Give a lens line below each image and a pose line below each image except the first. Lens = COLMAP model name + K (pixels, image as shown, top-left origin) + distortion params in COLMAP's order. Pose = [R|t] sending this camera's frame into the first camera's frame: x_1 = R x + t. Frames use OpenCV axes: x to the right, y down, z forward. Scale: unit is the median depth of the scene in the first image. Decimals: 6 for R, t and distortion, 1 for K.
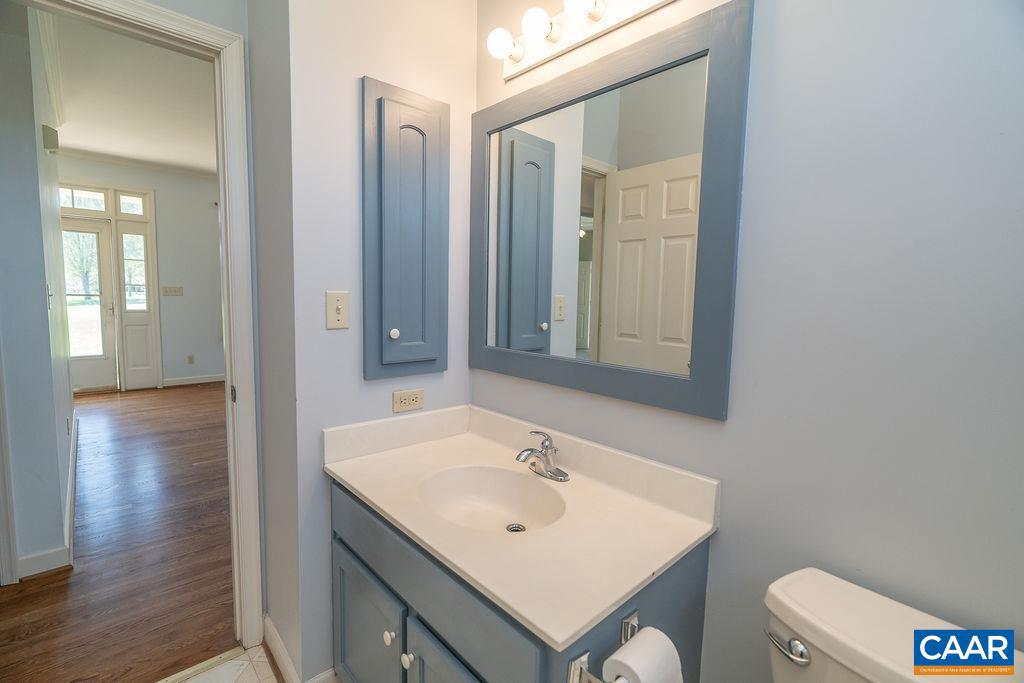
lens RADIAL K [[462.6, 0, 509.5], [0, 462.6, 339.6], [0, 0, 1]] dist [-0.009736, 0.002740]
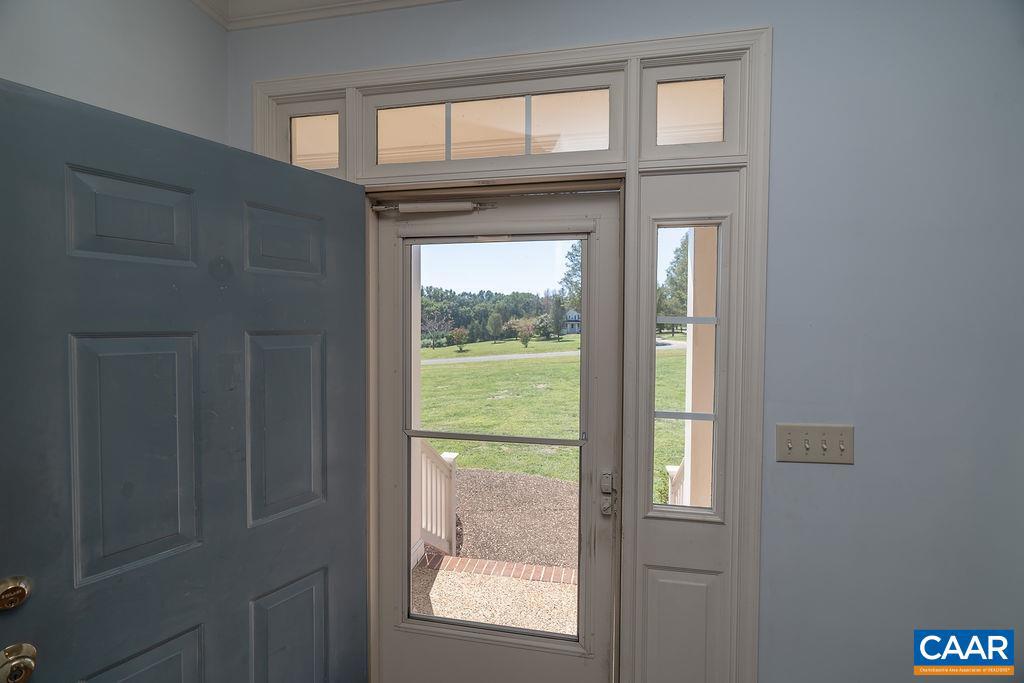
lens RADIAL K [[462.6, 0, 519.1], [0, 462.6, 341.0], [0, 0, 1]] dist [-0.009736, 0.002740]
pose [[0.579068, 0.009981, -0.815218, -0.656965], [-0.074811, 0.996357, -0.040942, -0.143860], [0.811839, 0.084696, 0.577706, 0.773259]]
